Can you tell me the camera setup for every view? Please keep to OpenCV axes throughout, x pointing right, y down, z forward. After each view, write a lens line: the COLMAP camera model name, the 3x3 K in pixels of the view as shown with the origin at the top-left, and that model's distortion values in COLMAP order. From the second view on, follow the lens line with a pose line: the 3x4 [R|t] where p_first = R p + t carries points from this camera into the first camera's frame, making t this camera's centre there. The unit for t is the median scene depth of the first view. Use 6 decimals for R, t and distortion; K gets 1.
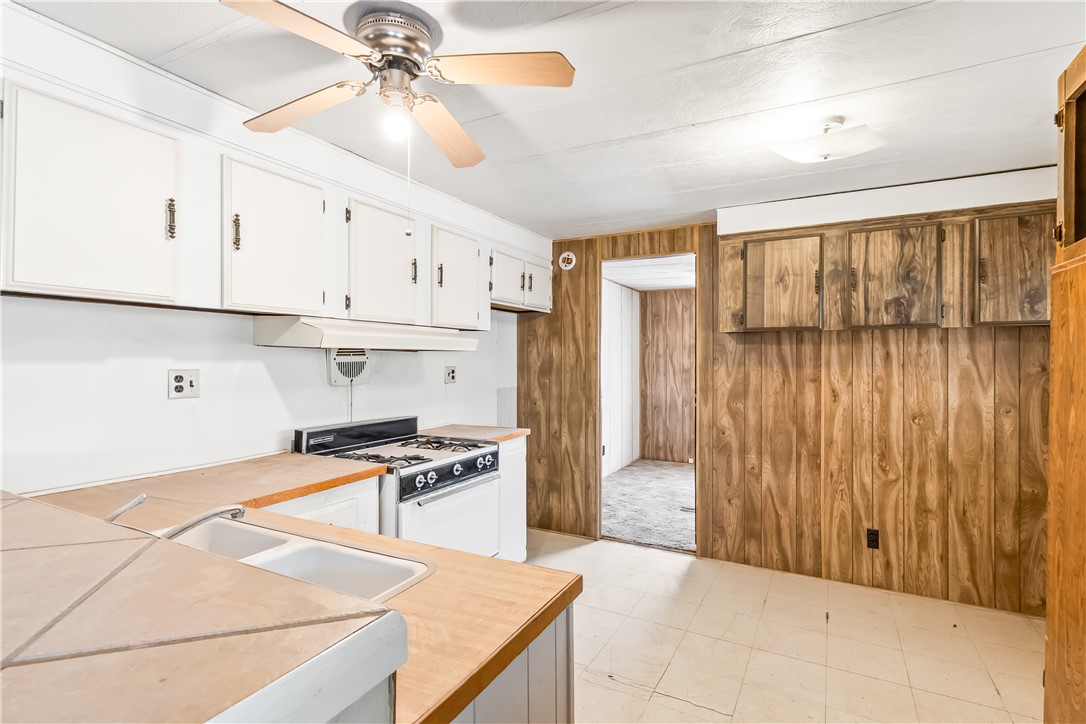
lens RADIAL K [[523.7, 0, 543.0], [0, 523.7, 362.0], [0, 0, 1]] dist [0.001091, 0.000159]
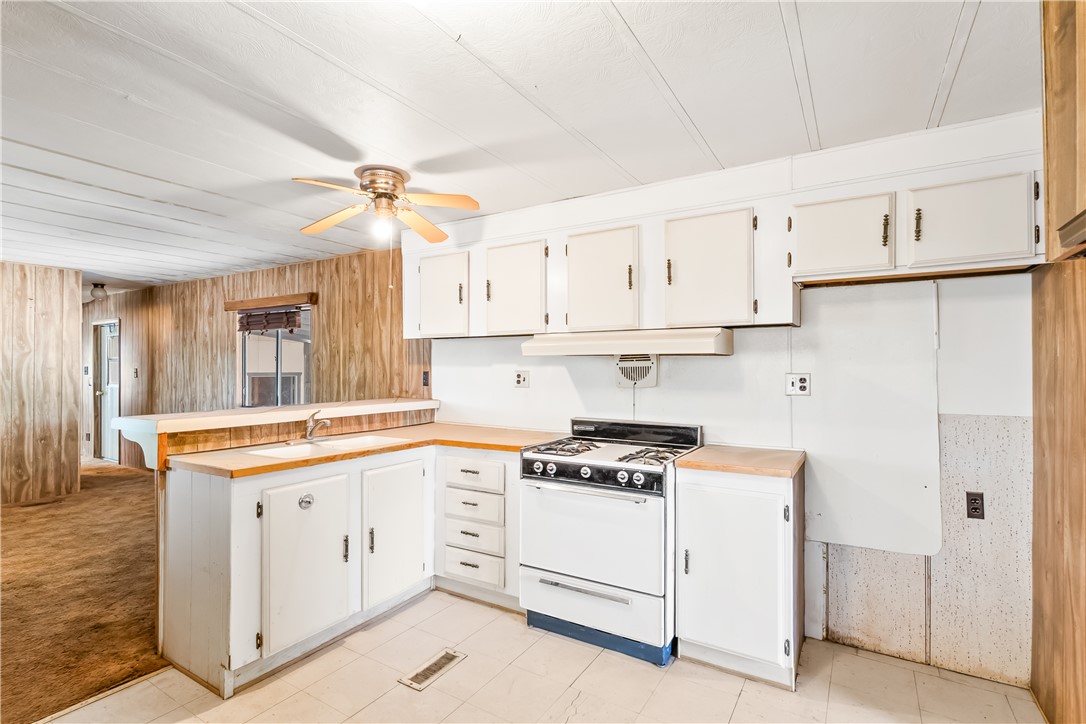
lens RADIAL K [[517.7, 0, 540.4], [0, 517.7, 365.8], [0, 0, 1]] dist [-0.000787, -0.000258]
pose [[-0.058975, -0.004137, -0.998251, 0.677966], [-0.005234, 0.999979, -0.003835, 0.002817], [0.998246, 0.004999, -0.058996, 0.782573]]
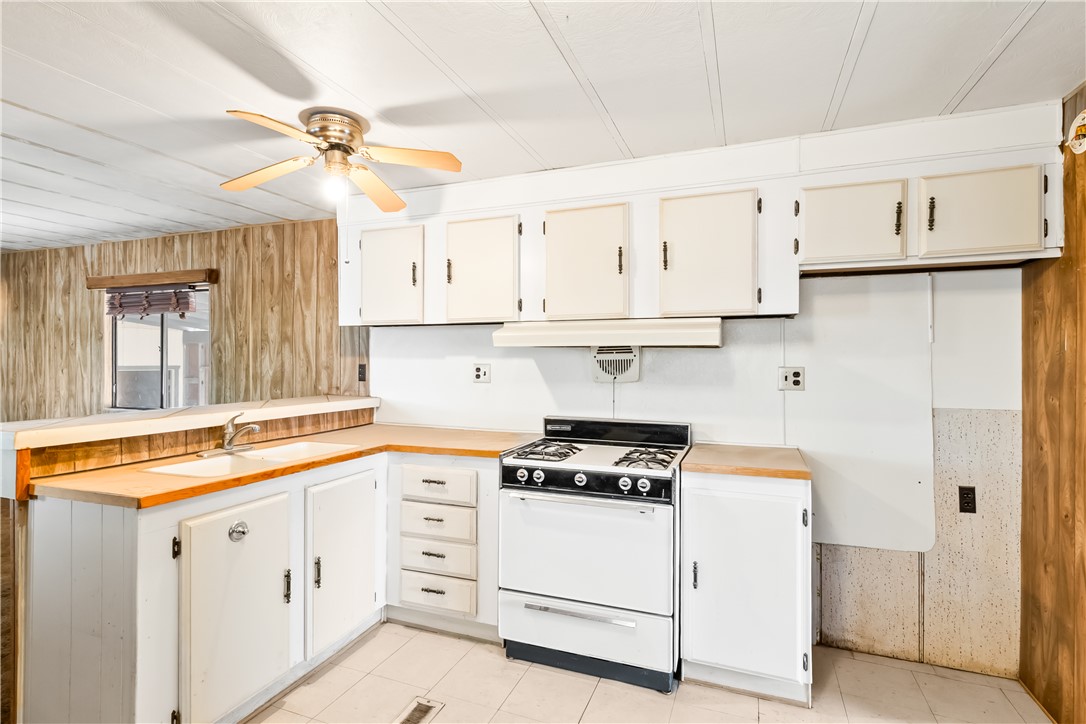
lens RADIAL K [[532.3, 0, 540.7], [0, 532.3, 361.5], [0, 0, 1]] dist [0.003581, -0.000539]
pose [[0.120577, 0.001506, -0.992703, 0.584389], [-0.007831, 0.999969, 0.000566, 0.003508], [0.992673, 0.007705, 0.120585, 0.663176]]
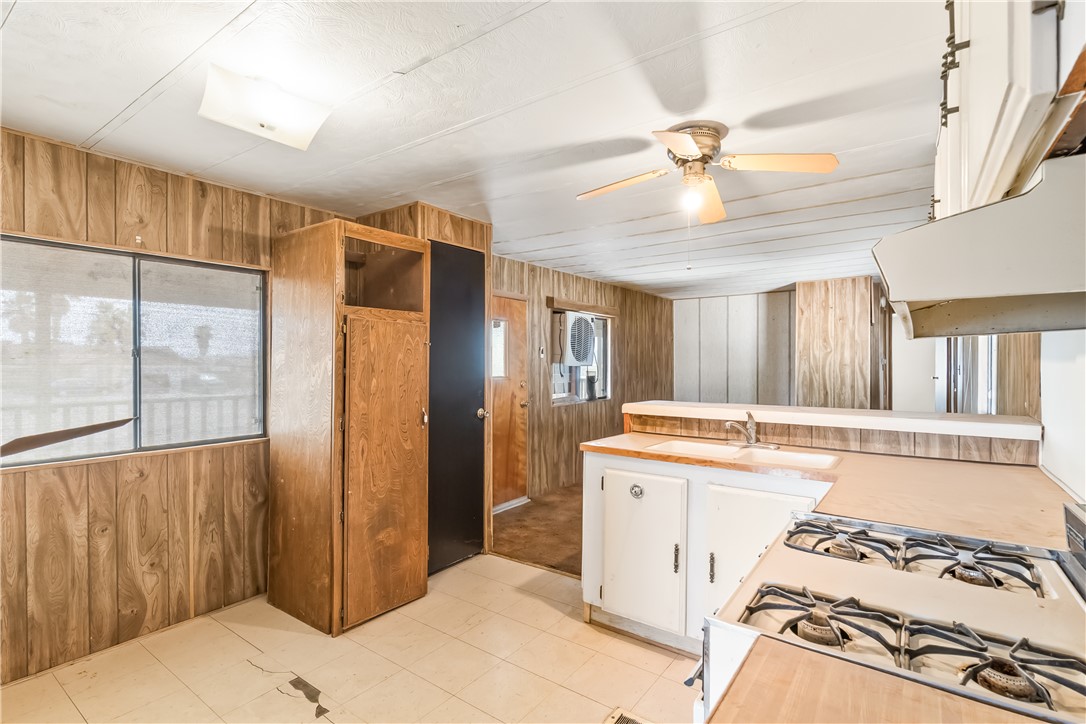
lens RADIAL K [[517.7, 0, 540.4], [0, 517.7, 365.8], [0, 0, 1]] dist [-0.000787, -0.000258]
pose [[-0.989852, -0.002385, 0.142084, -0.029462], [-0.001137, 0.999960, 0.008861, 0.000899], [-0.142099, 0.008609, -0.989815, 1.205820]]
